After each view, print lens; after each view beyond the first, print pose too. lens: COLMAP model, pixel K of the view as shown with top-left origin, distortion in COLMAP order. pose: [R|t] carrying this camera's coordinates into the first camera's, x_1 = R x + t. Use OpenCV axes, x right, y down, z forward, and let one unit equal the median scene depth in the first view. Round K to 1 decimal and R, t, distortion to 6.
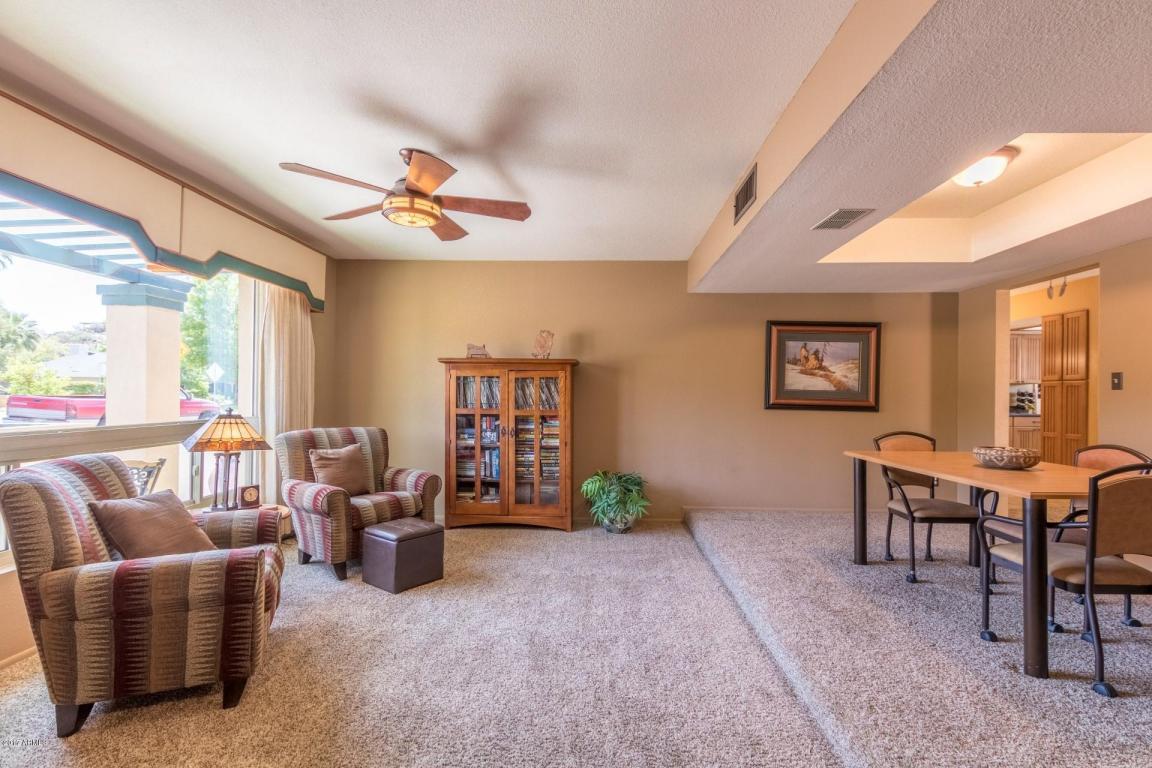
lens RADIAL K [[524.4, 0, 582.6], [0, 524.4, 392.6], [0, 0, 1]] dist [0.005810, -0.001134]
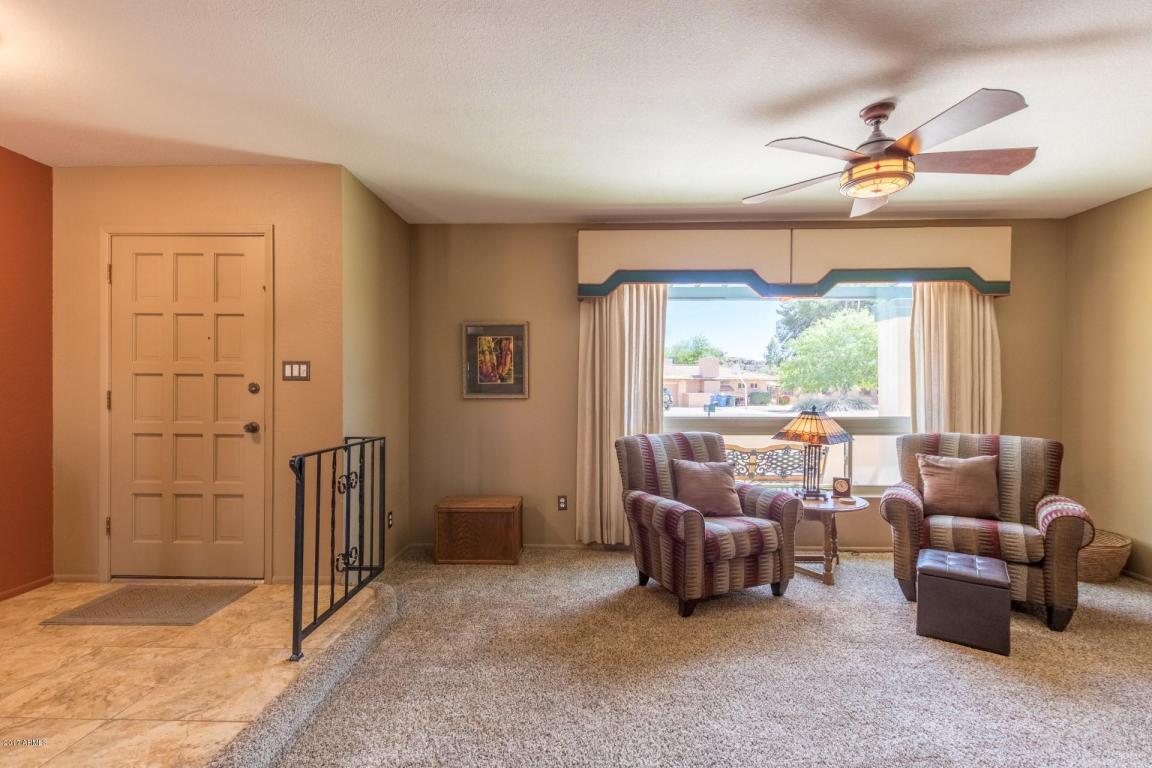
lens RADIAL K [[524.4, 0, 582.6], [0, 524.4, 392.6], [0, 0, 1]] dist [0.005810, -0.001134]
pose [[0.013840, -0.006048, -0.999886, 0.329341], [0.002129, 0.999980, -0.006019, 0.004288], [0.999902, -0.002045, 0.013852, 0.324443]]
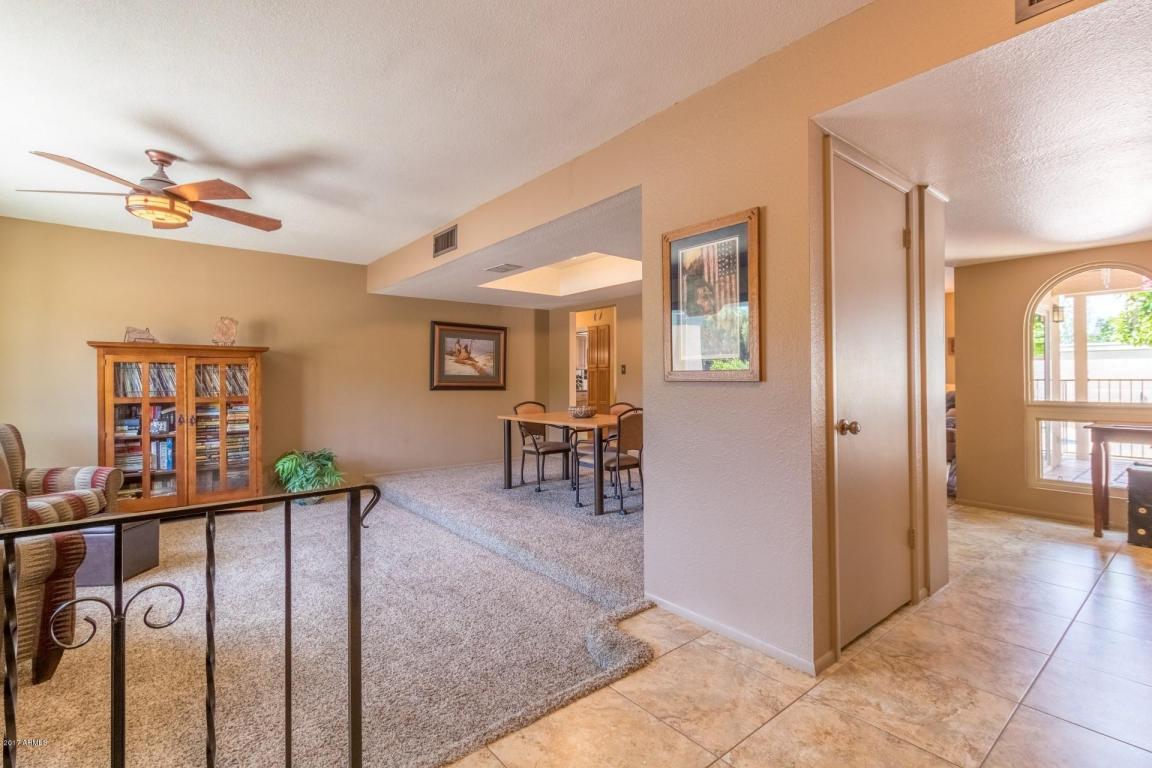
lens RADIAL K [[526.4, 0, 576.0], [0, 526.4, 384.0], [0, 0, 1]] dist [0.028927, -0.000211]
pose [[0.757077, -0.017300, 0.653096, -0.249909], [0.008545, 0.999826, 0.016579, -0.002119], [-0.653269, -0.006971, 0.757094, -0.226830]]
